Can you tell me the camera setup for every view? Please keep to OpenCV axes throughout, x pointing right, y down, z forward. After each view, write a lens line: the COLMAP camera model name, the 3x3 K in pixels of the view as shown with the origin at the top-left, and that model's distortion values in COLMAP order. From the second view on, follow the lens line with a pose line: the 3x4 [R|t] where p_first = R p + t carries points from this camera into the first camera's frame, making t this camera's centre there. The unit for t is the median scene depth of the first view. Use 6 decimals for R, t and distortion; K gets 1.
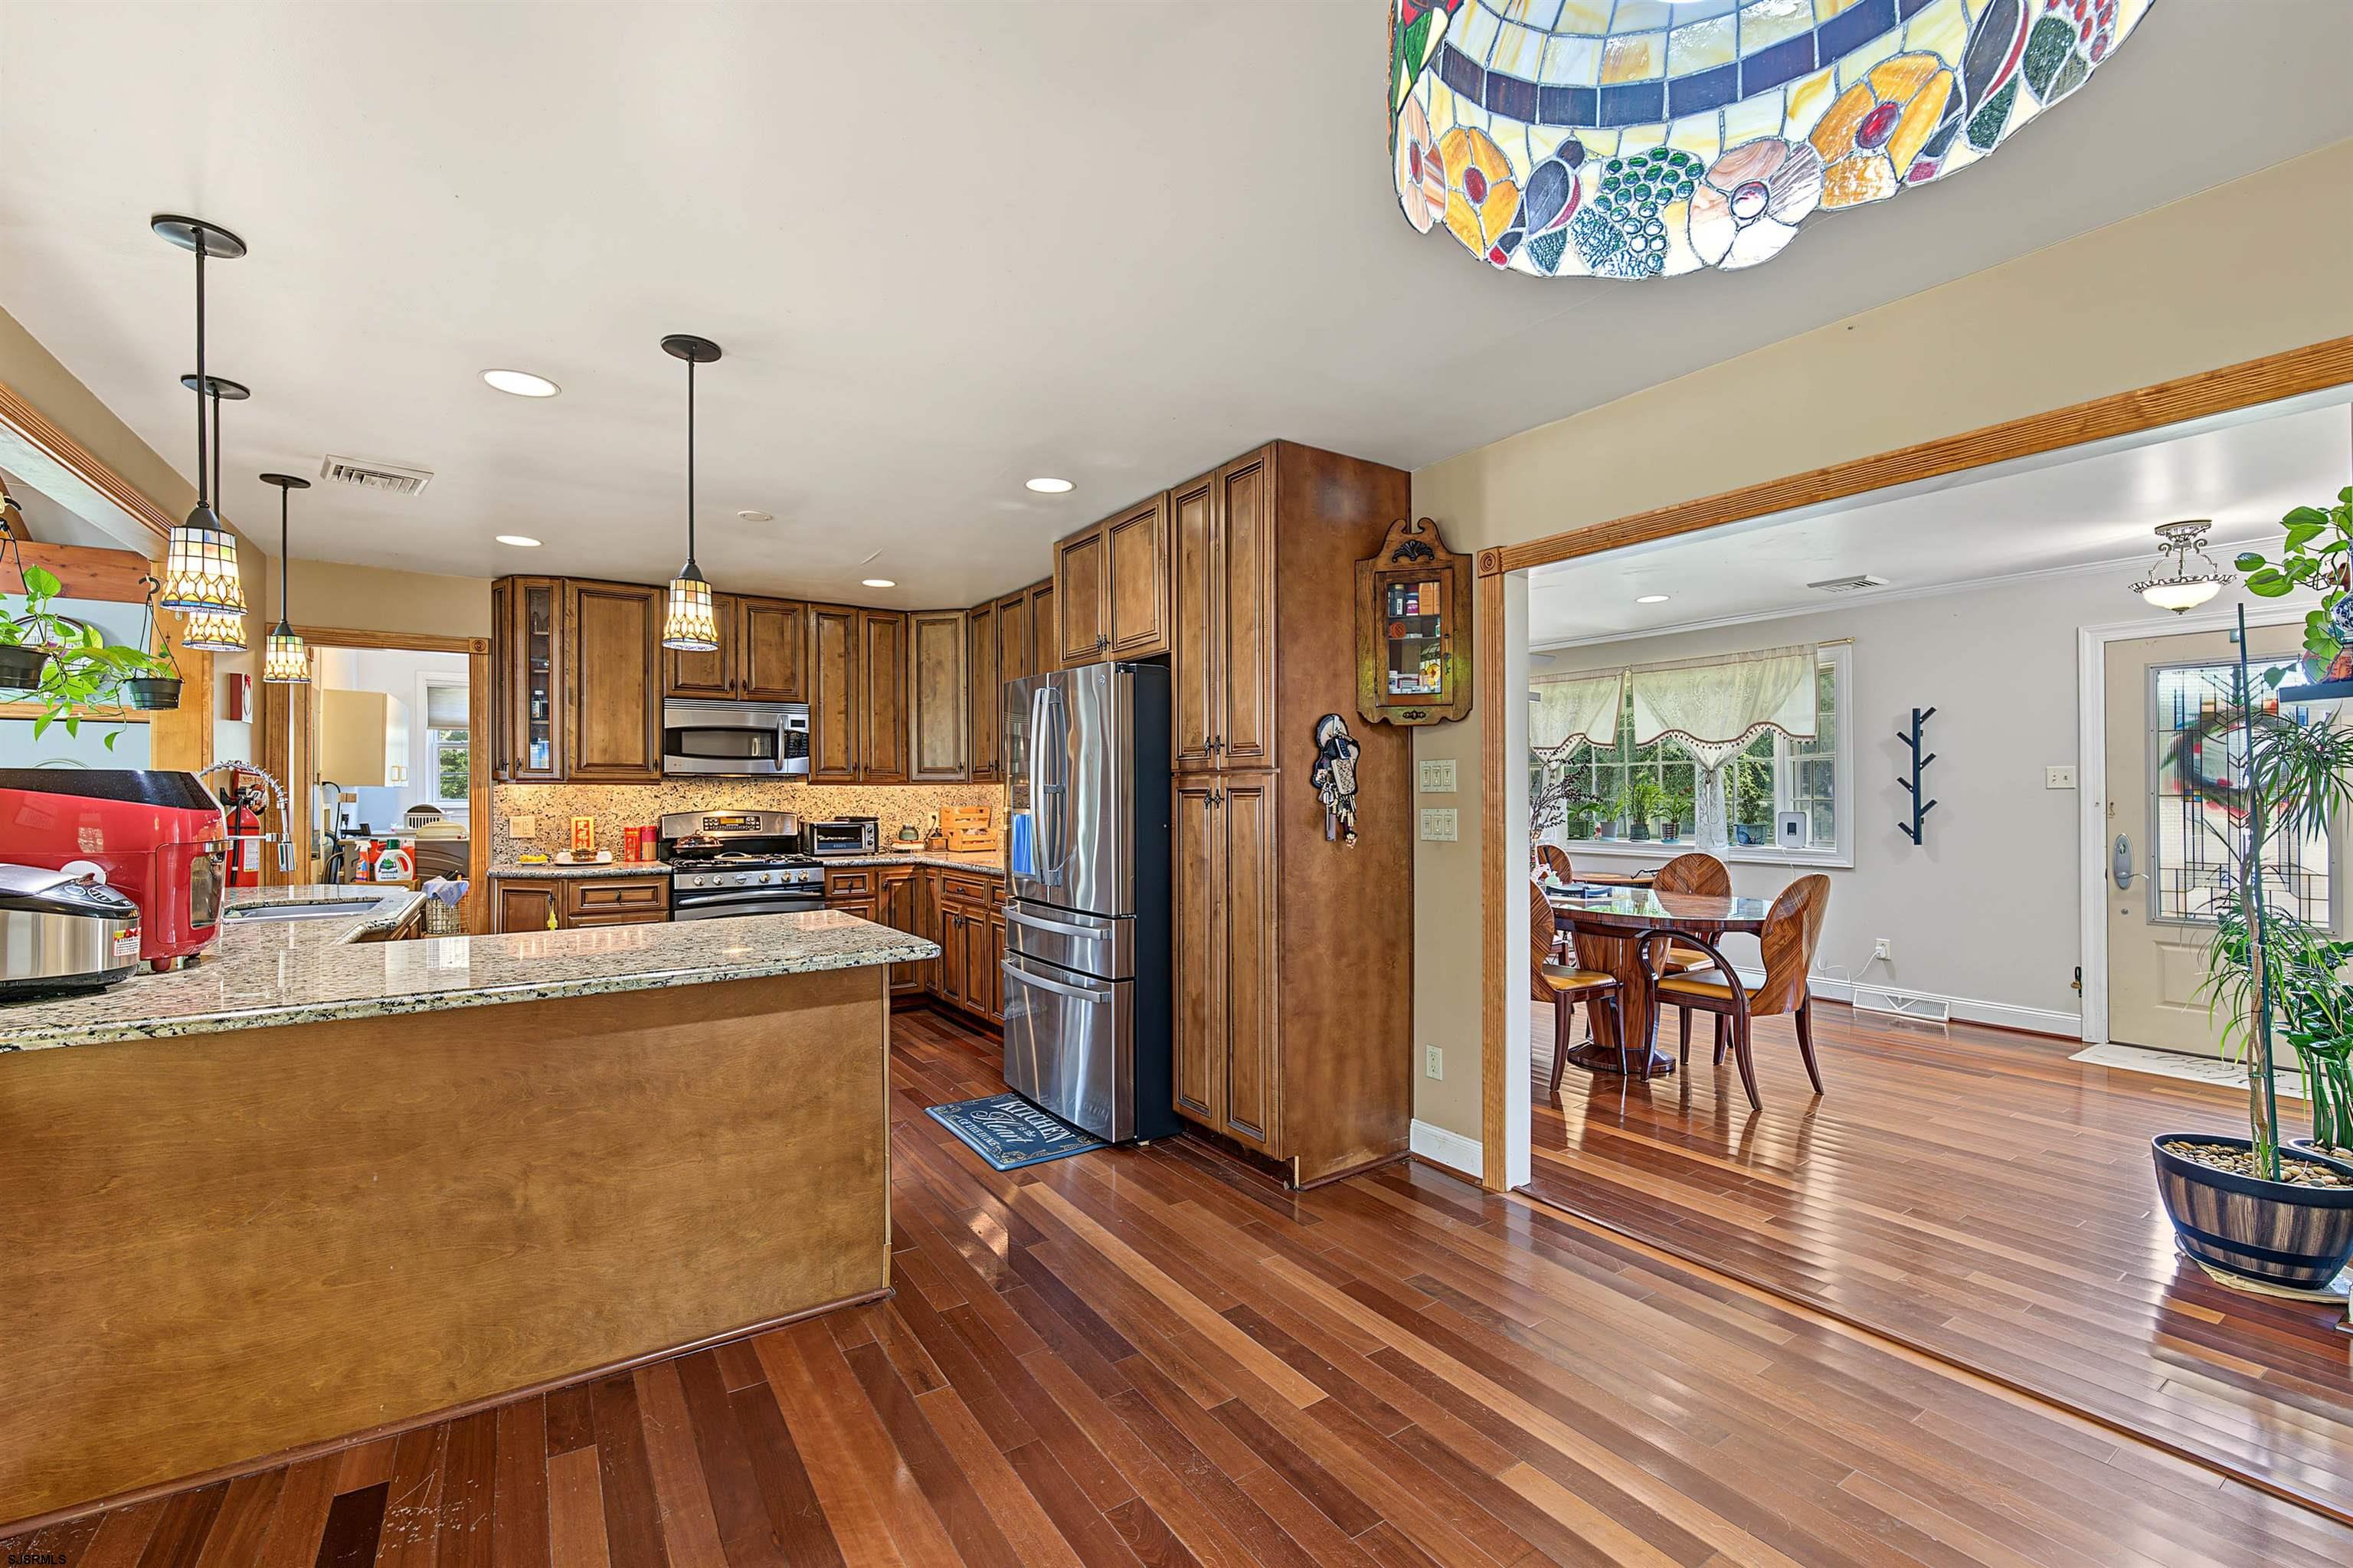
lens RADIAL K [[983.3, 0, 1164.7], [0, 983.3, 784.9], [0, 0, 1]] dist [-0.000935, 0.000425]
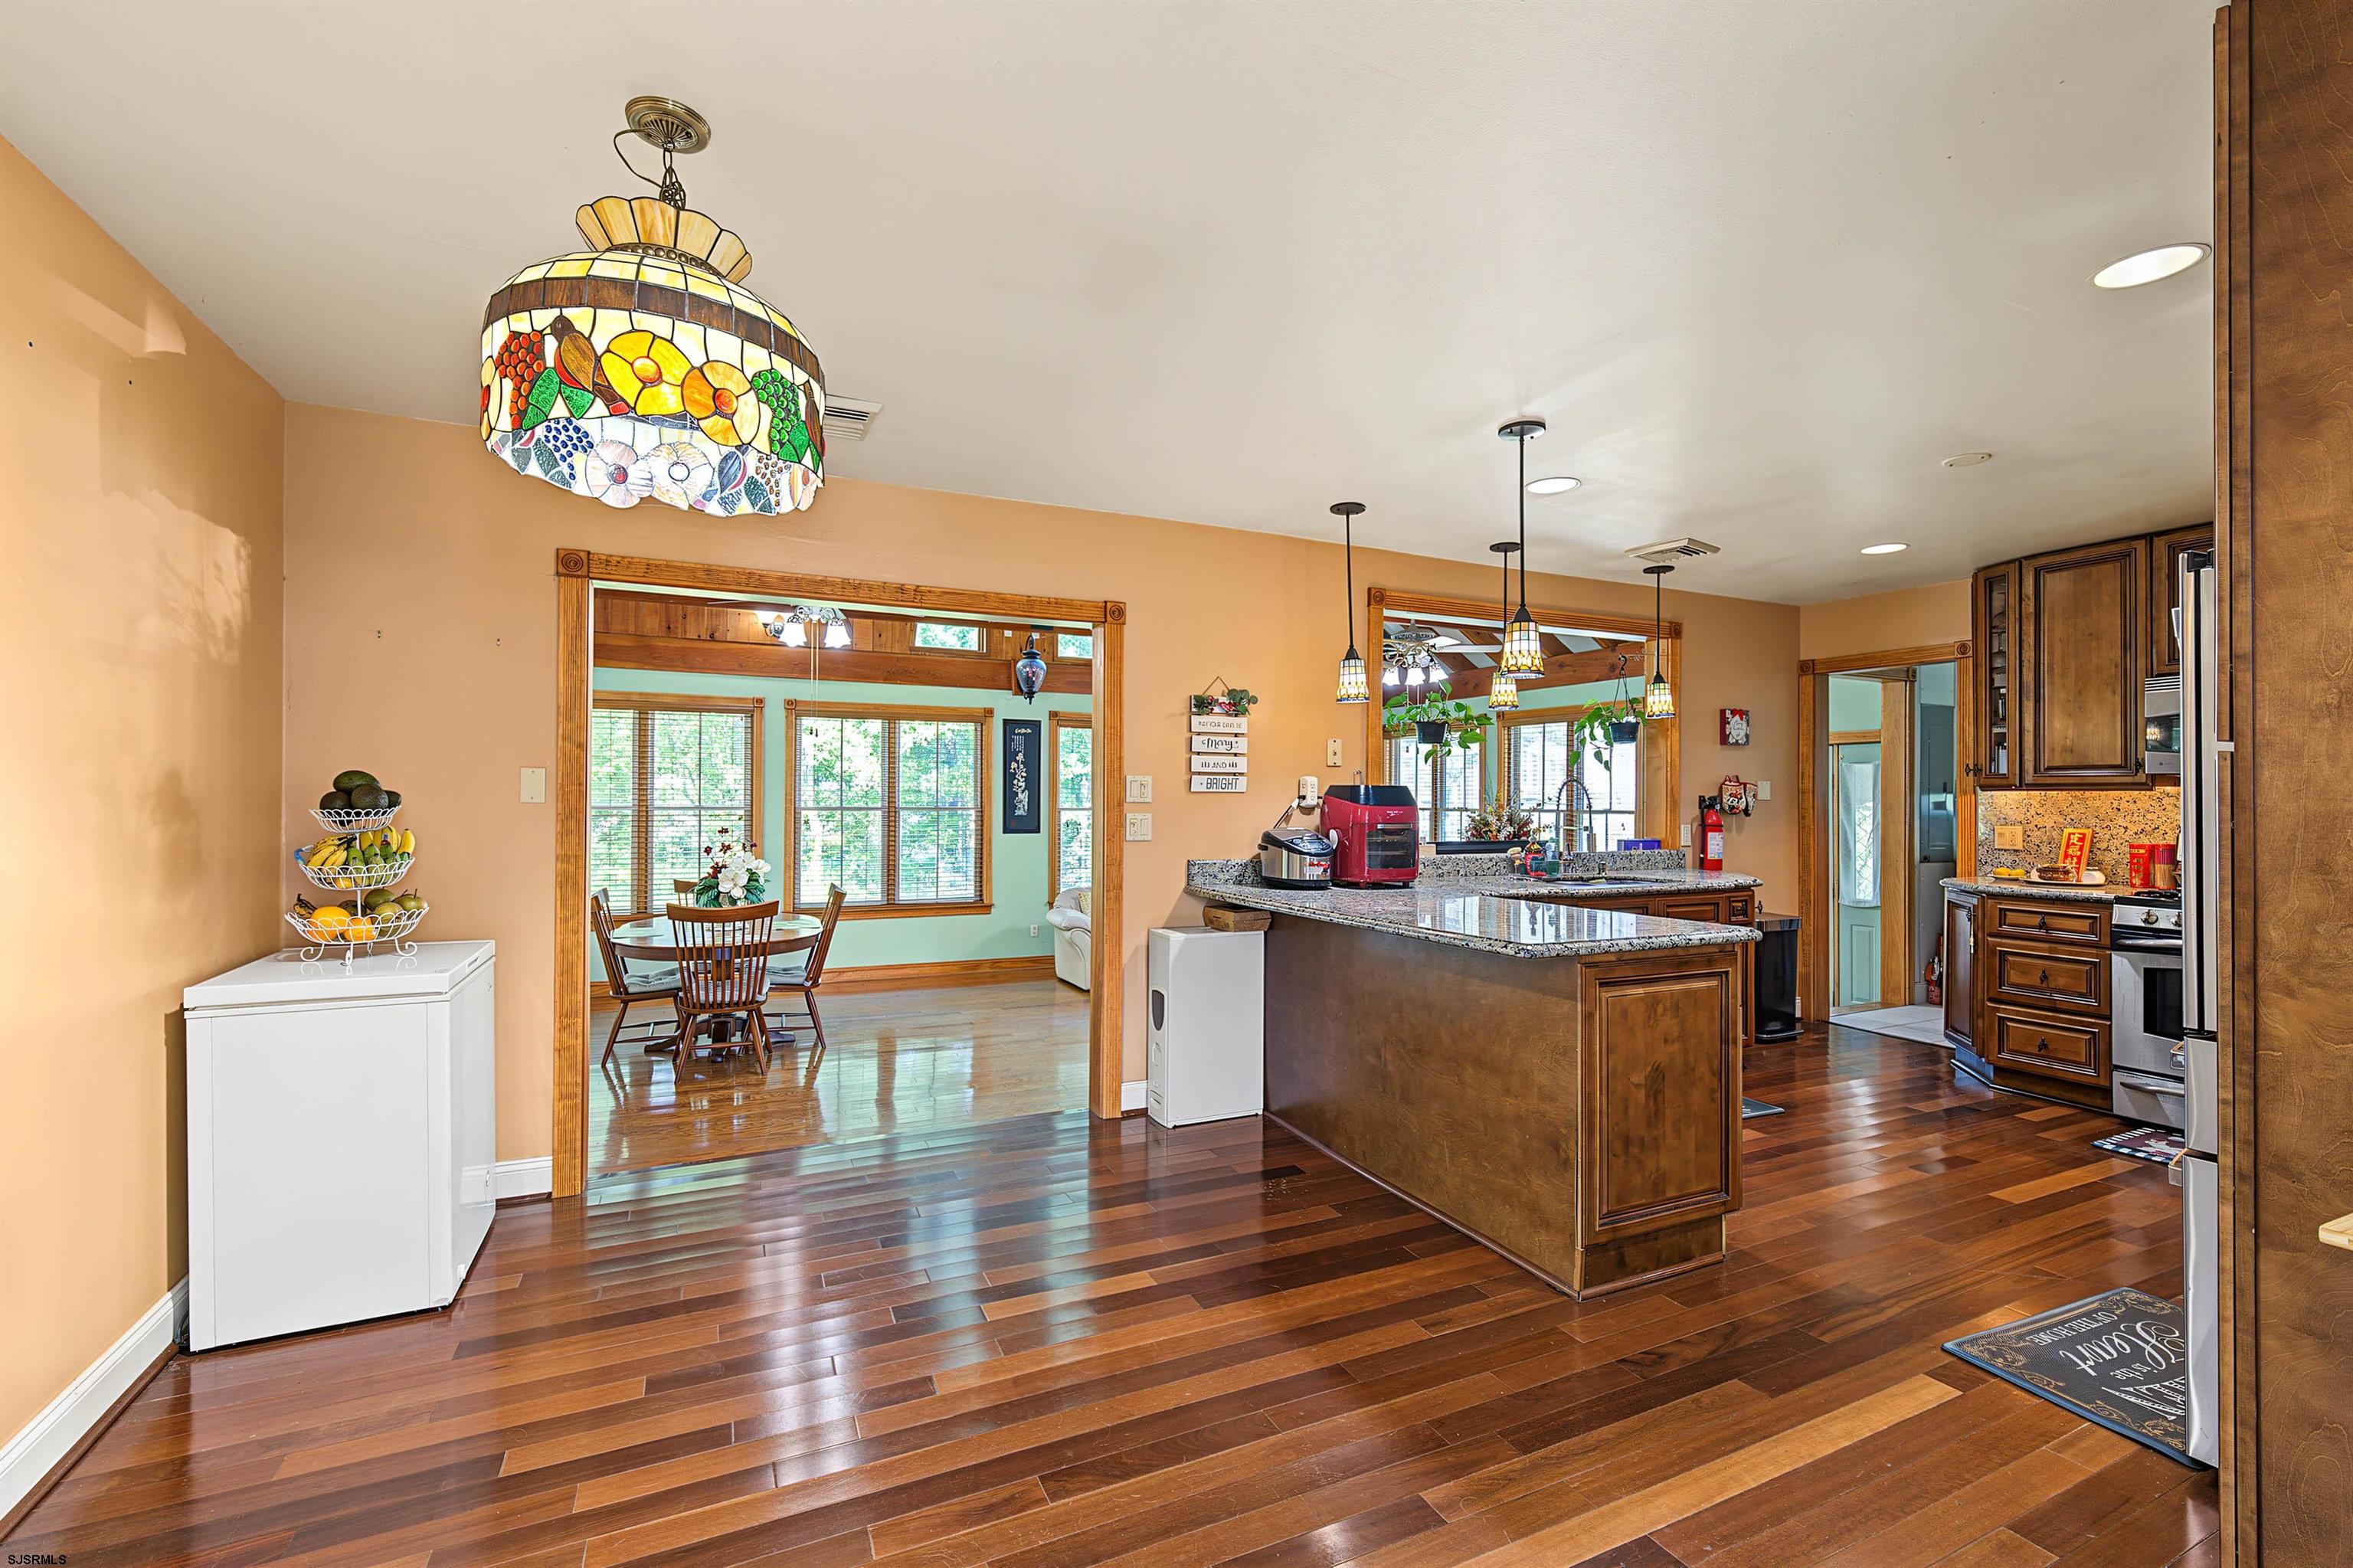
lens RADIAL K [[983.3, 0, 1174.2], [0, 983.3, 794.6], [0, 0, 1]] dist [-0.000935, 0.000425]
pose [[-0.137920, -0.000255, -0.990443, 0.337810], [0.001812, 0.999998, -0.000509, 0.001659], [0.990442, -0.001865, -0.137919, 0.323240]]
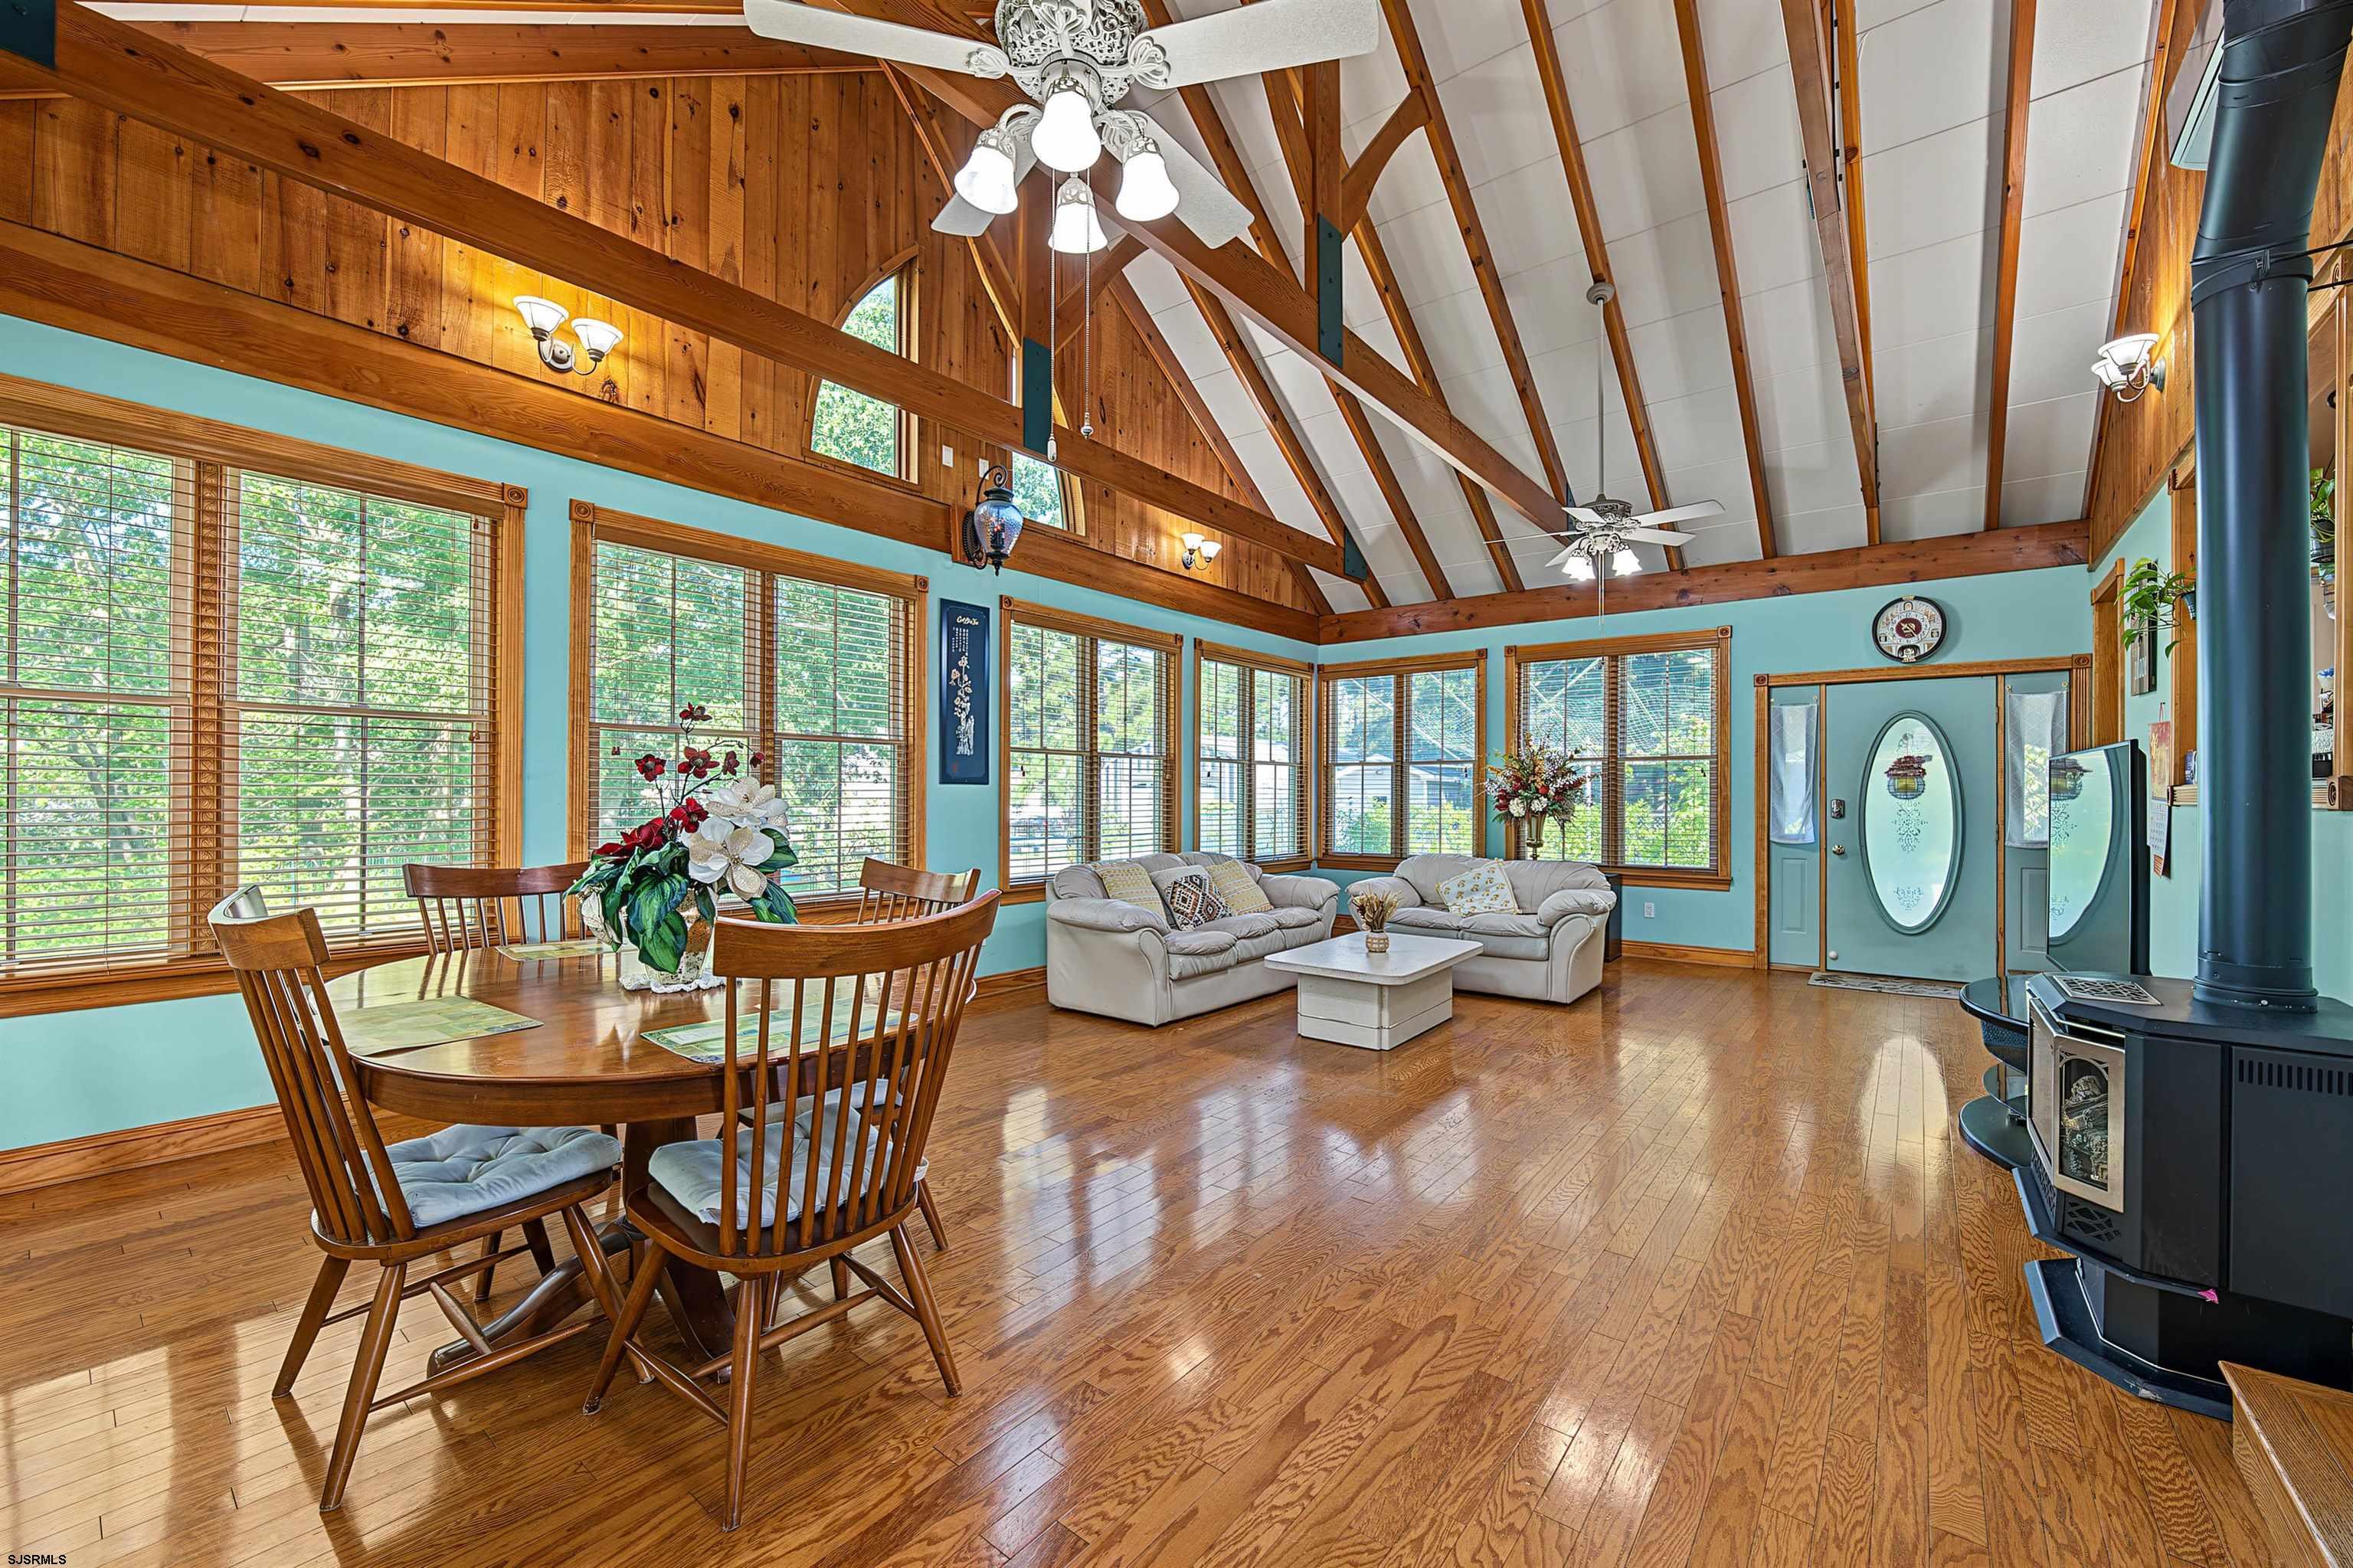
lens RADIAL K [[933.0, 0, 1152.8], [0, 933.0, 787.7], [0, 0, 1]] dist [-0.004418, 0.000209]
pose [[0.296463, -0.003615, -0.955038, -0.393252], [-0.000747, 0.999992, -0.004017, 0.086685], [0.955044, 0.001904, 0.296458, -0.378930]]
